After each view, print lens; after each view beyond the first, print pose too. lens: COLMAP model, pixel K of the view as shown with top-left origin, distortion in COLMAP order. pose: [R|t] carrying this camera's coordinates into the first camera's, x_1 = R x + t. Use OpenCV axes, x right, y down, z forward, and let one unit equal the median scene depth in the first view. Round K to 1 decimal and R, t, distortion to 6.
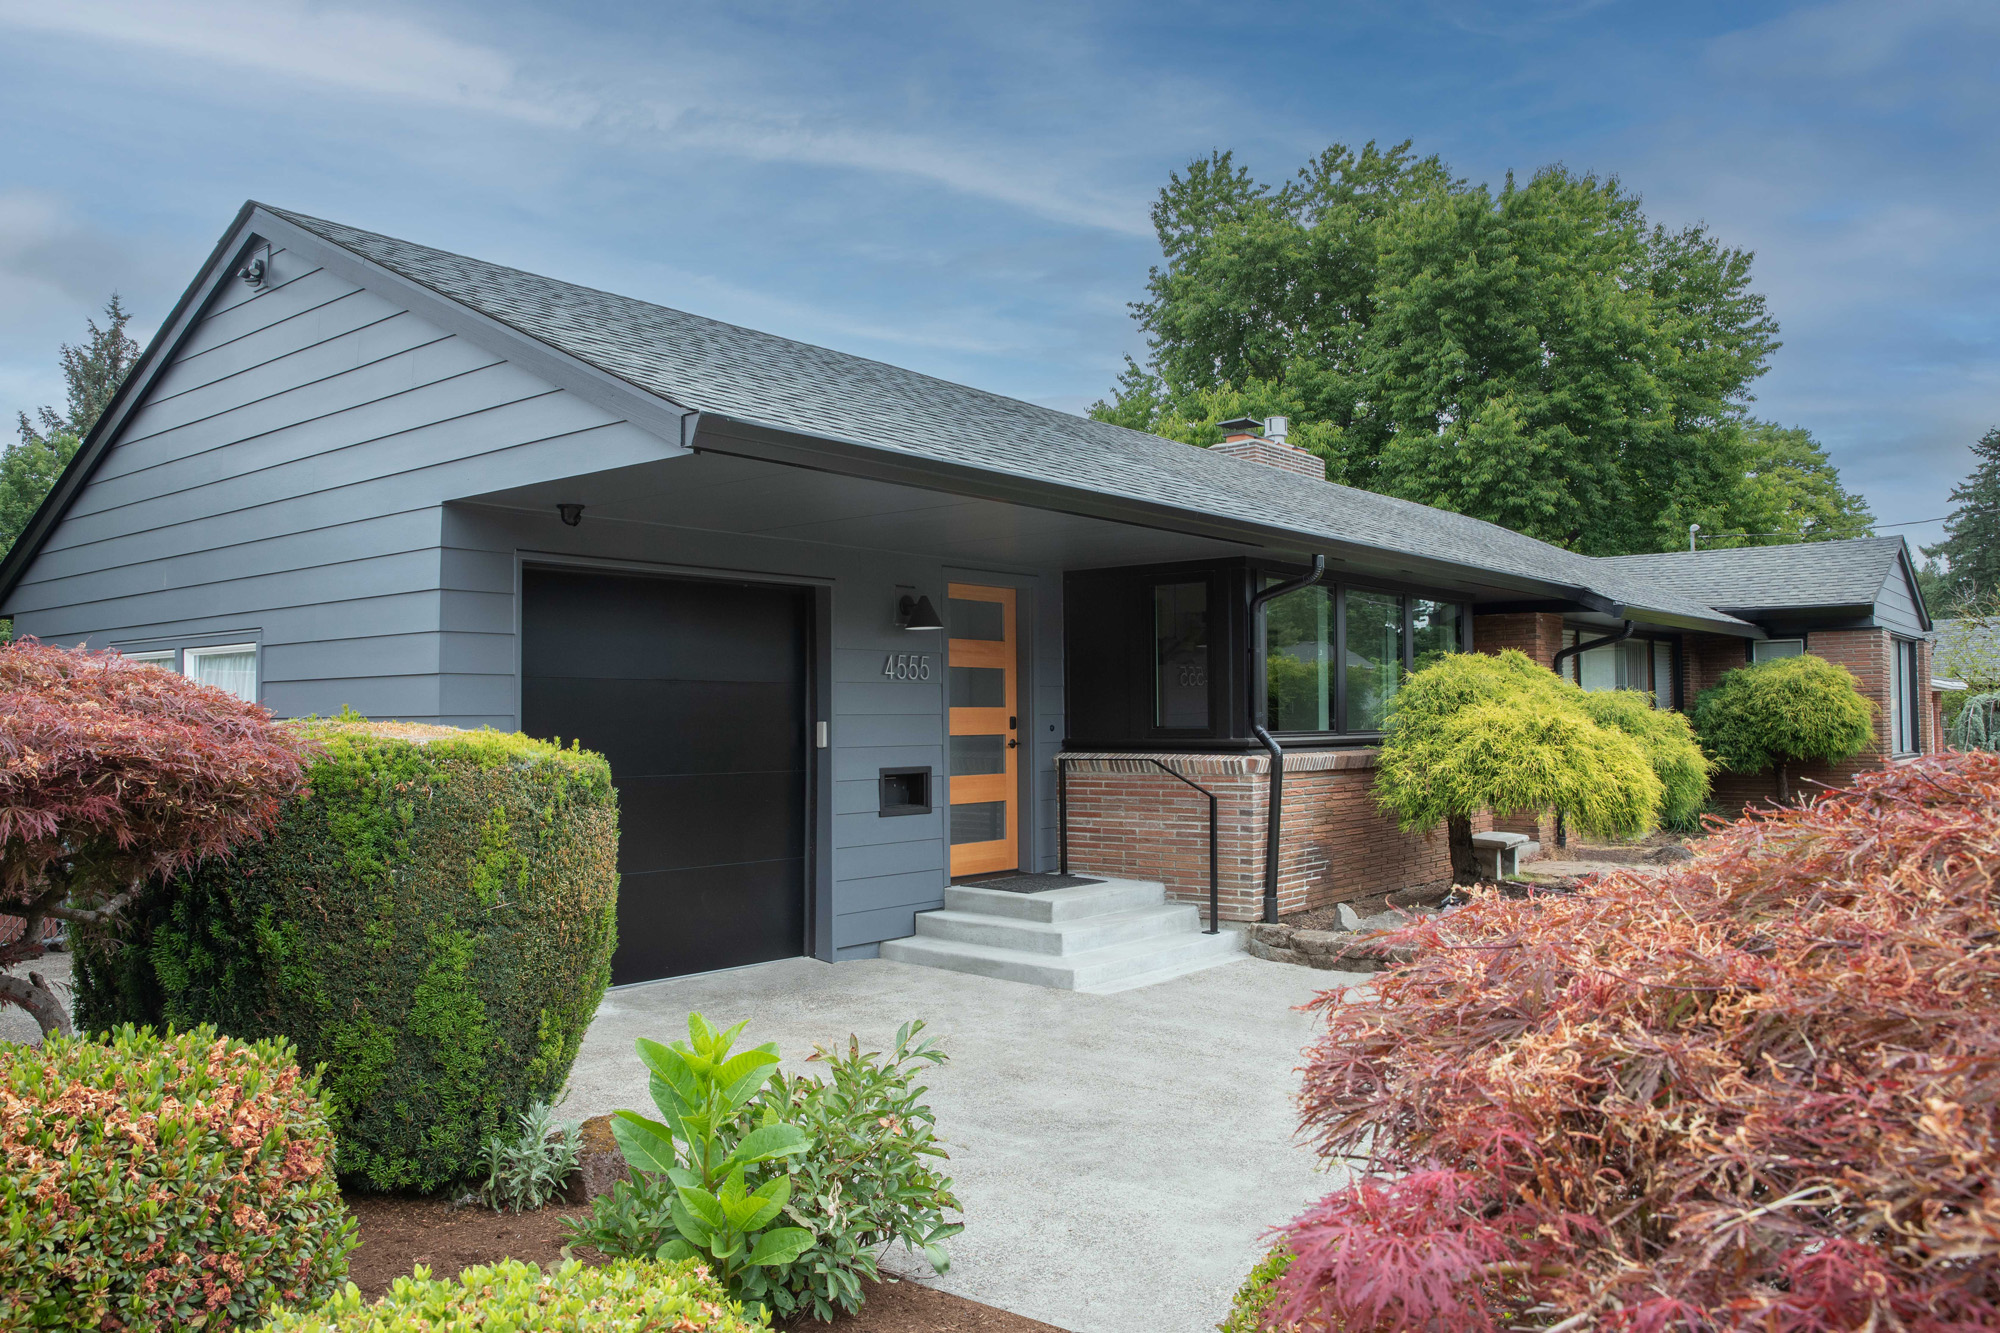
lens RADIAL K [[1487.9, 0, 998.0], [0, 1487.9, 668.6], [0, 0, 1]] dist [-0.000347, -0.000031]
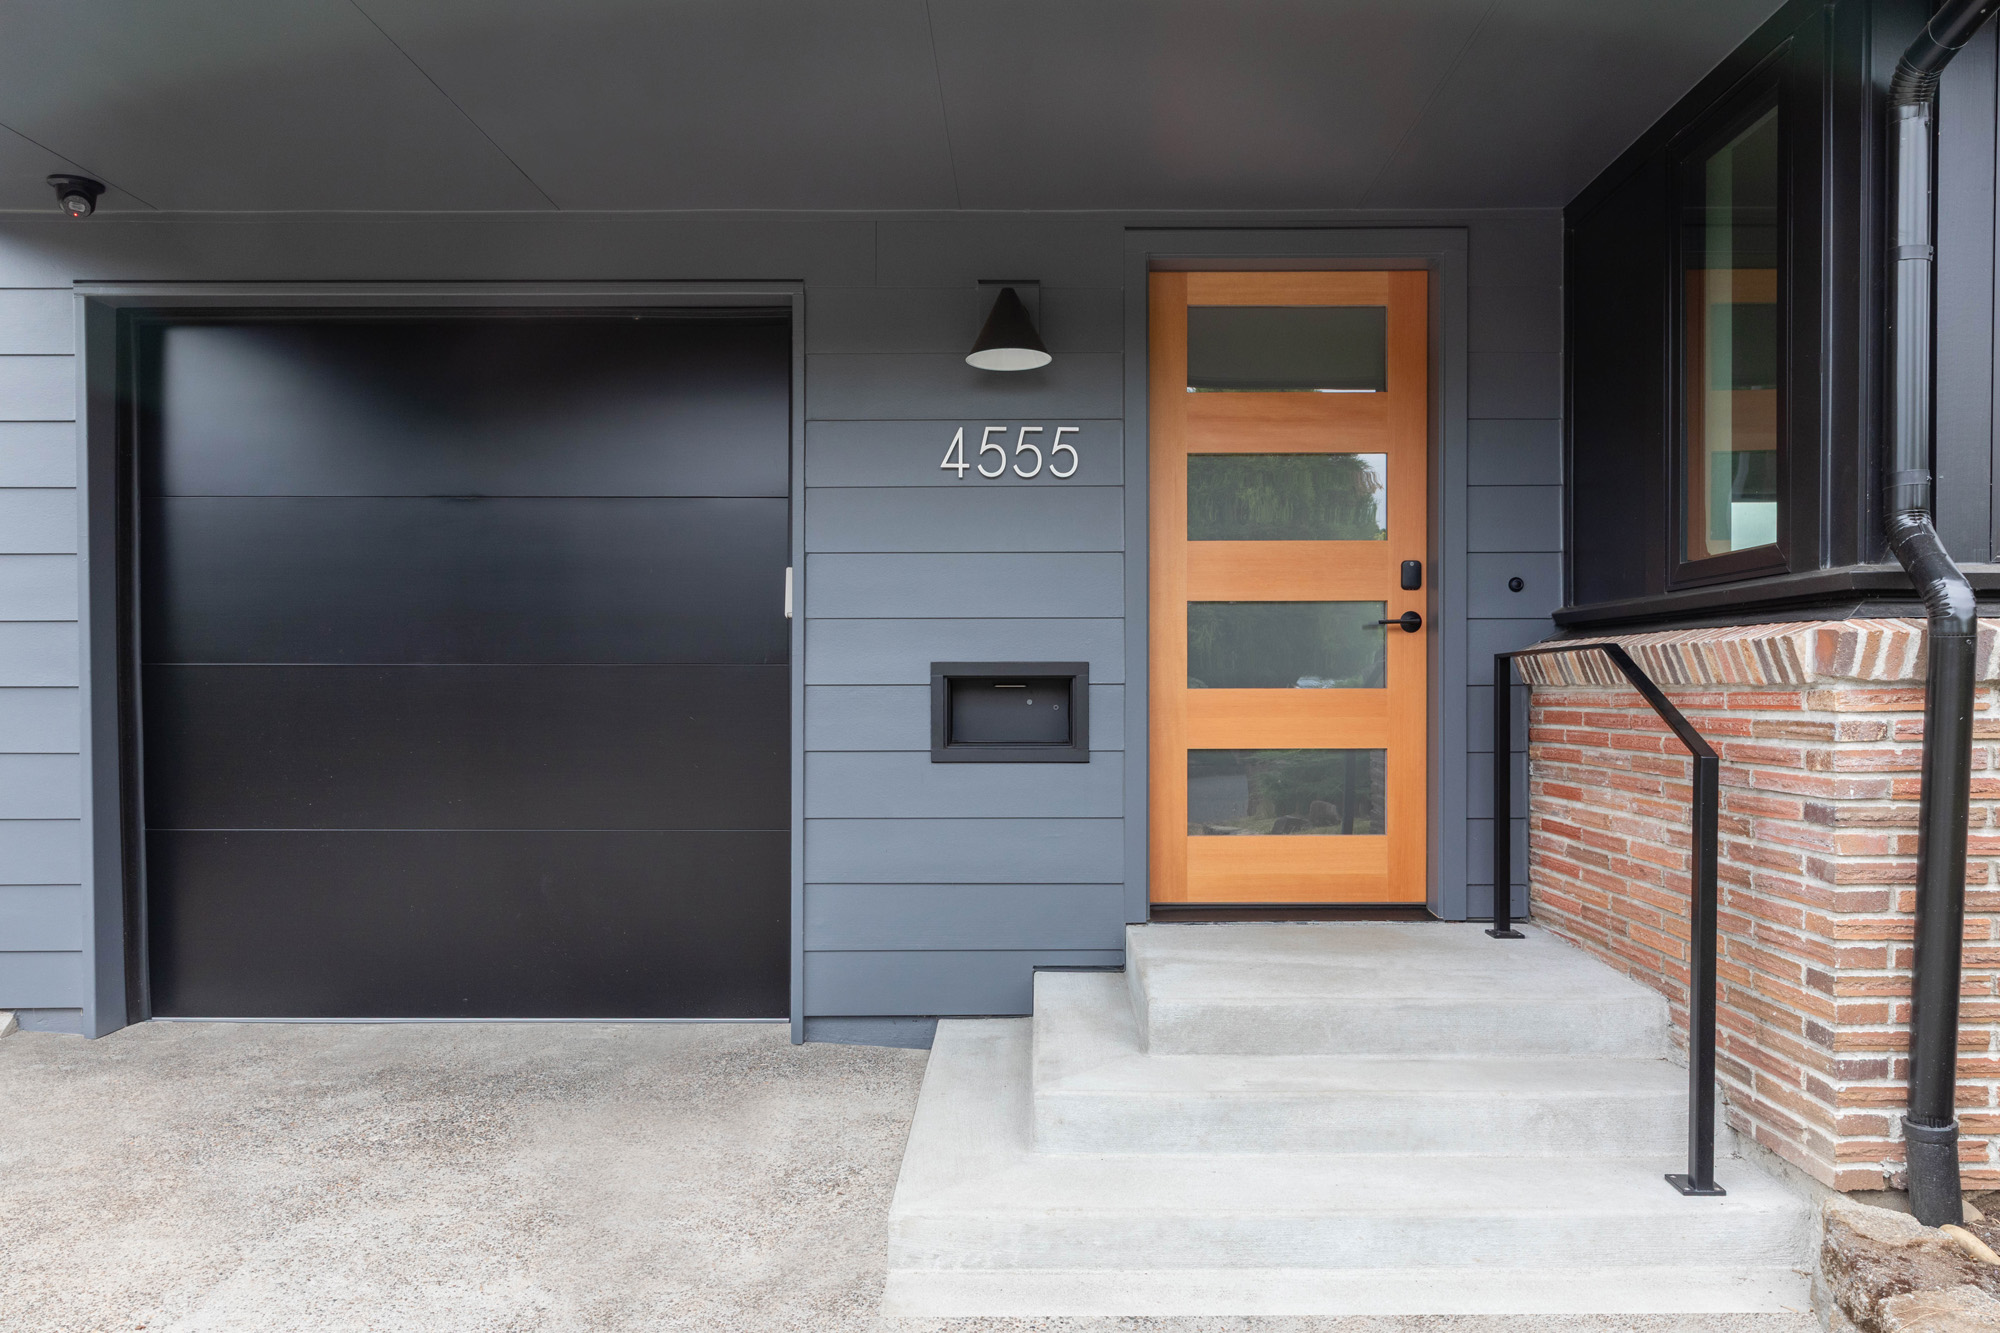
lens RADIAL K [[1387.0, 0, 1002.4], [0, 1387.0, 675.3], [0, 0, 1]] dist [-0.050075, 0.039119]
pose [[0.638059, 0.002772, -0.769982, 0.271099], [0.023500, 0.999458, 0.023072, 0.058701], [0.769629, -0.032816, 0.637648, 0.698294]]
